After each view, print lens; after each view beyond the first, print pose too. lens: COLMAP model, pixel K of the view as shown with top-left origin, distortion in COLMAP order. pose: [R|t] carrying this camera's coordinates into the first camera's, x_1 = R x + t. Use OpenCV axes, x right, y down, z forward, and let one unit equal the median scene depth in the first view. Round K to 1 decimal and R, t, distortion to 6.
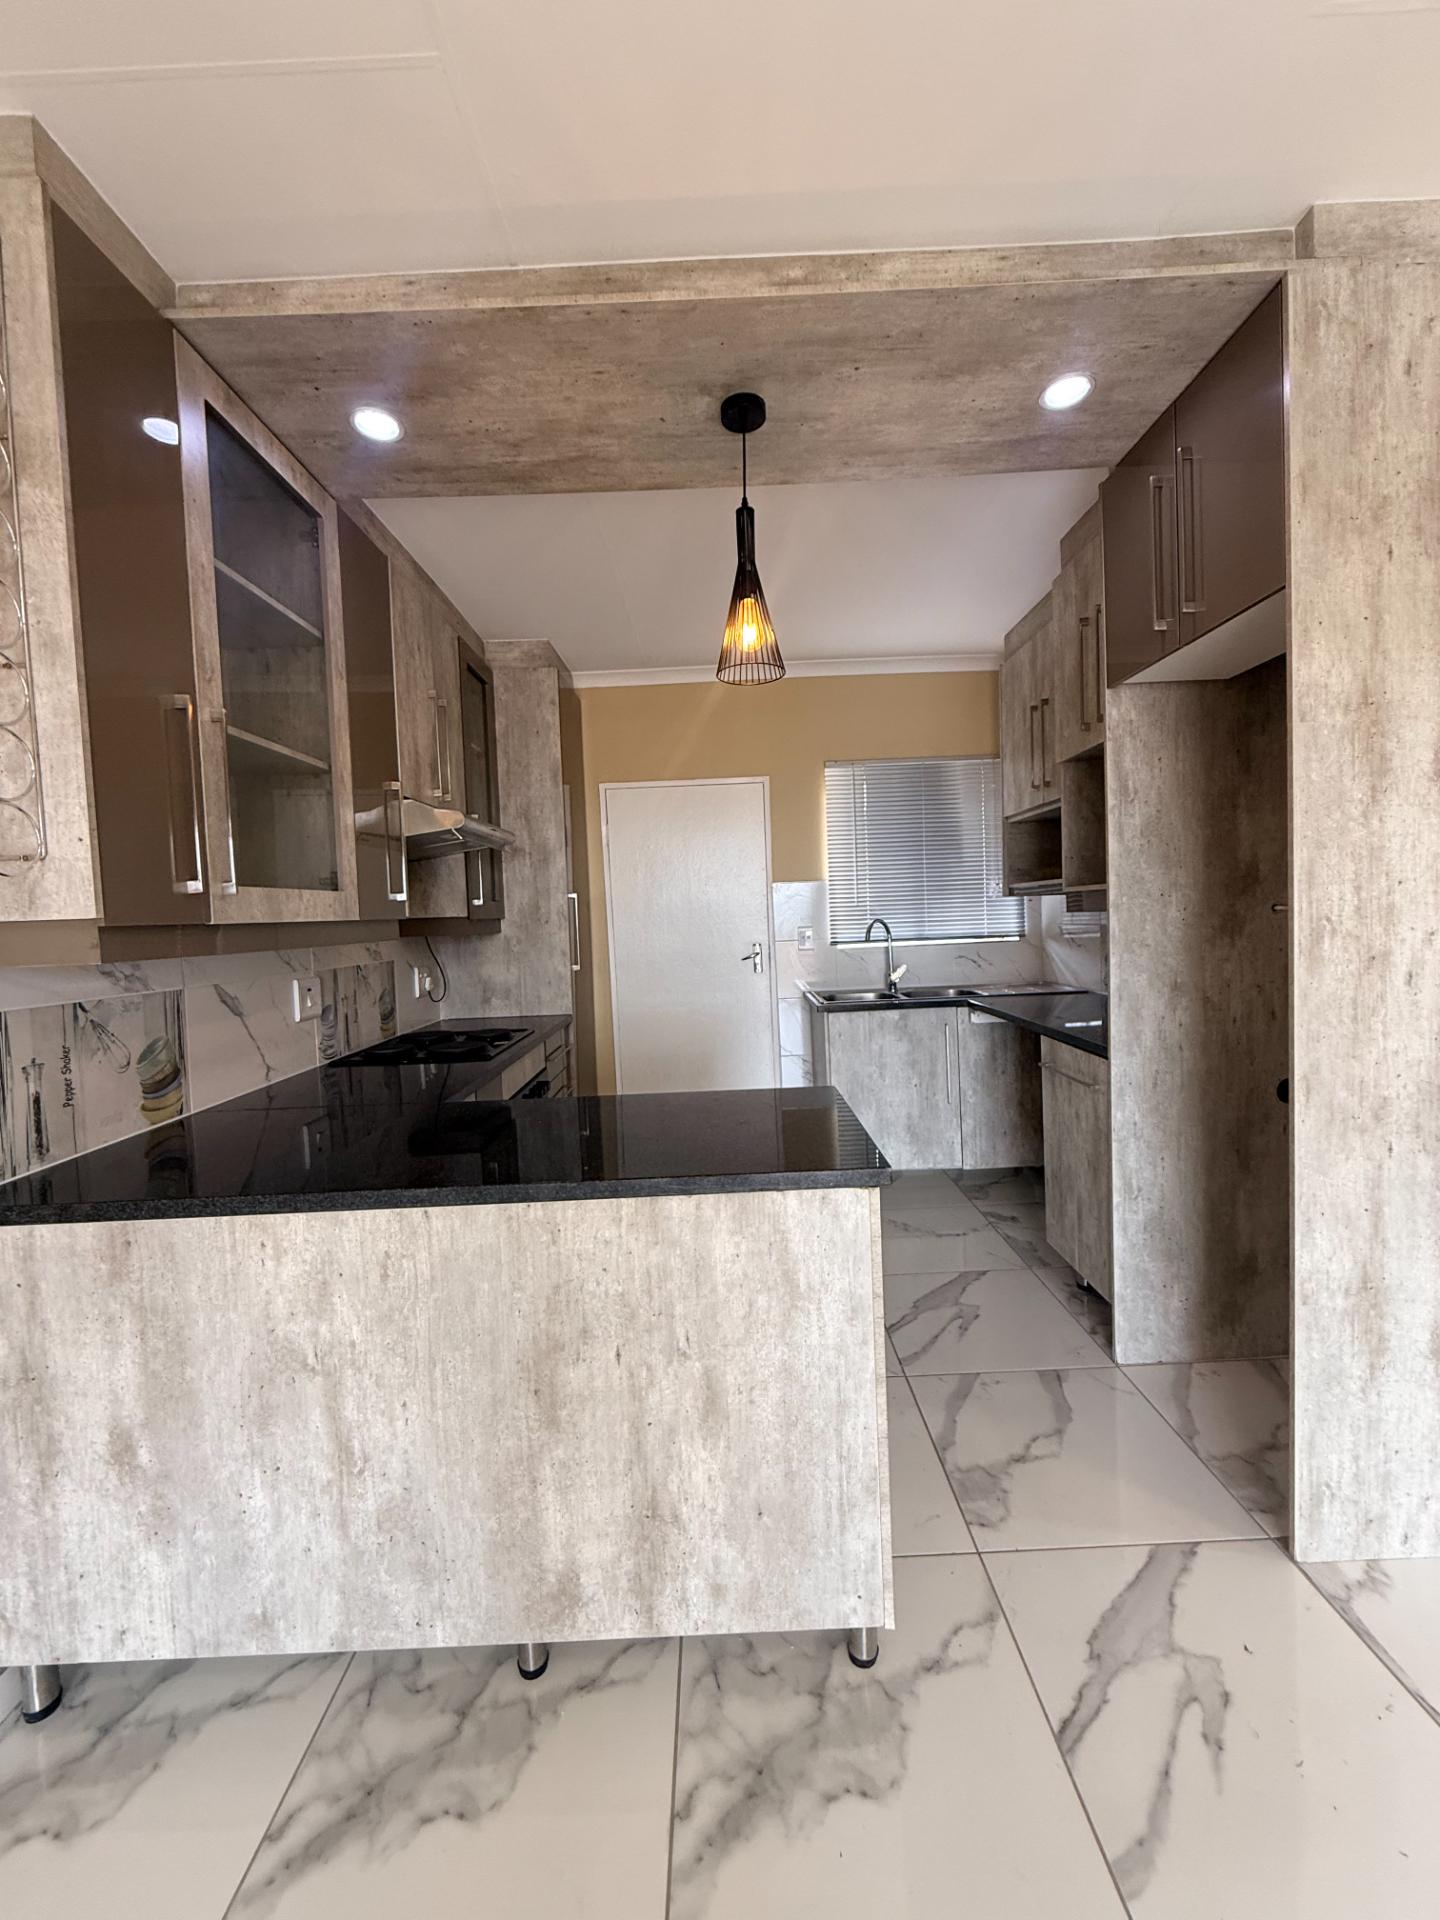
lens RADIAL K [[763.0, 0, 722.0], [0, 763.0, 954.0], [0, 0, 1]] dist [-0.000853, 0.000259]
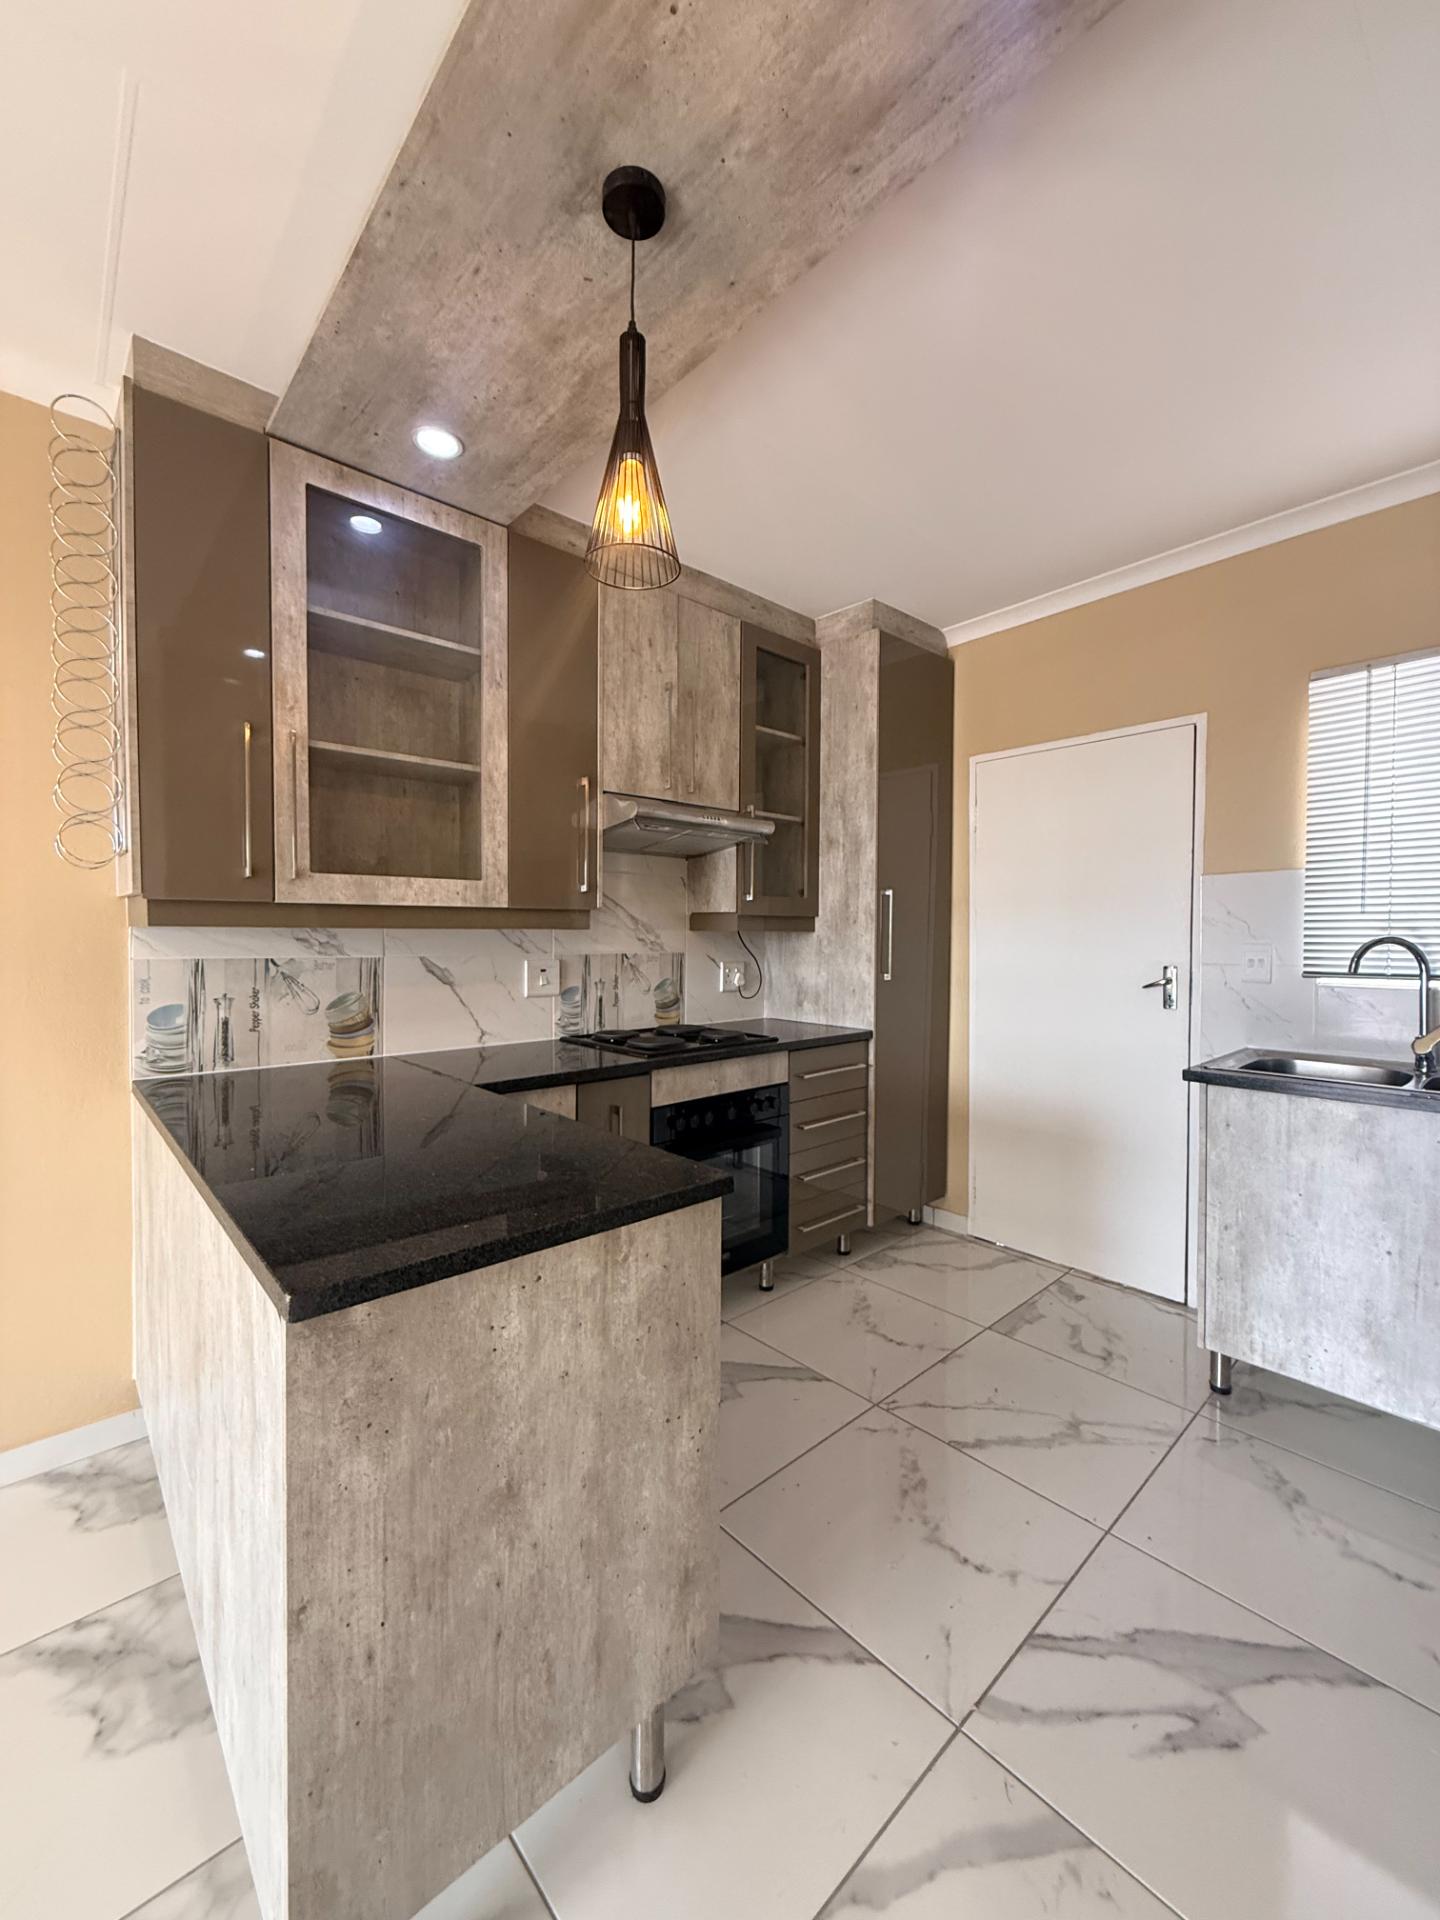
lens RADIAL K [[763.0, 0, 722.0], [0, 763.0, 954.0], [0, 0, 1]] dist [-0.000853, 0.000259]
pose [[0.668867, 0.060979, -0.740877, 0.731969], [-0.068021, 0.997469, 0.020688, -0.029227], [0.740264, 0.036558, 0.671322, 0.674984]]
